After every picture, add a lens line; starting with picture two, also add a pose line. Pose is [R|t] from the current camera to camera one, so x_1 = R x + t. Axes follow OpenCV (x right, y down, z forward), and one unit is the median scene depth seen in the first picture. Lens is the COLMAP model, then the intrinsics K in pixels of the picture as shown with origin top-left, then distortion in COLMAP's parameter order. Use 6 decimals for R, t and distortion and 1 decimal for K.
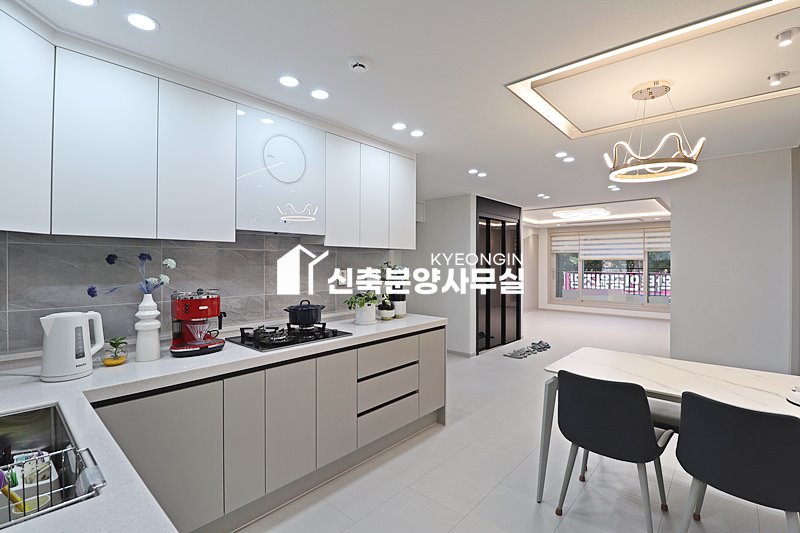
lens RADIAL K [[371.4, 0, 404.1], [0, 371.4, 262.3], [0, 0, 1]] dist [0.001096, -0.013834]
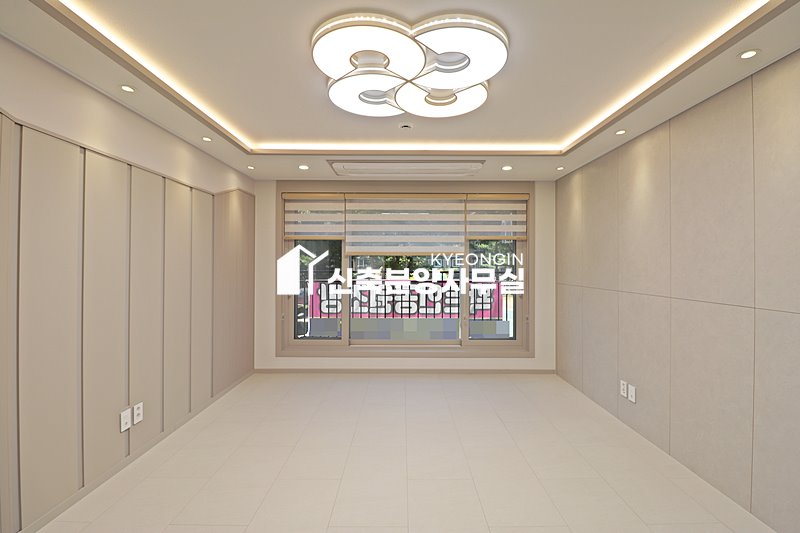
lens RADIAL K [[368.3, 0, 403.7], [0, 368.3, 263.6], [0, 0, 1]] dist [-0.000867, -0.013959]
pose [[0.746979, 0.001727, 0.664846, 0.633821], [-0.001194, 0.999998, -0.001256, 0.012485], [-0.664847, 0.000144, 0.746980, 1.734650]]
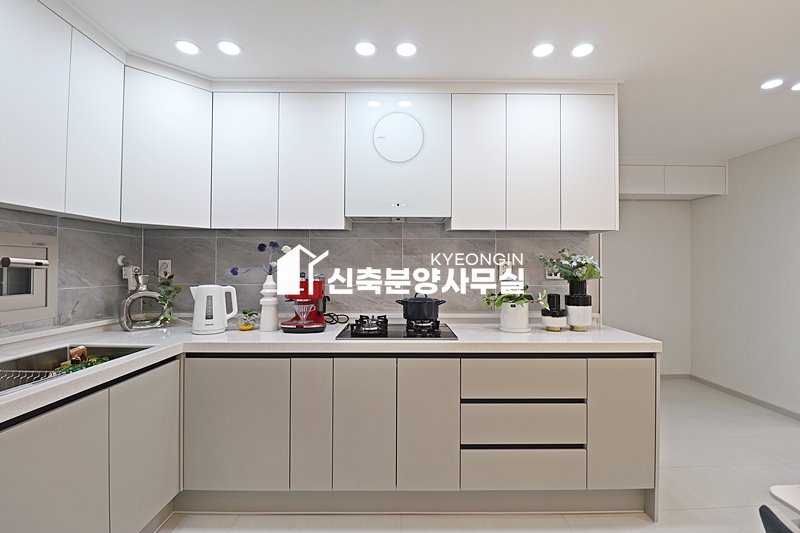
lens RADIAL K [[371.4, 0, 404.1], [0, 371.4, 262.3], [0, 0, 1]] dist [0.001096, -0.013834]
pose [[0.666446, -0.008842, -0.745501, 0.264806], [-0.002321, 0.999900, -0.013934, 0.032143], [0.745550, 0.011017, 0.666359, 0.285771]]
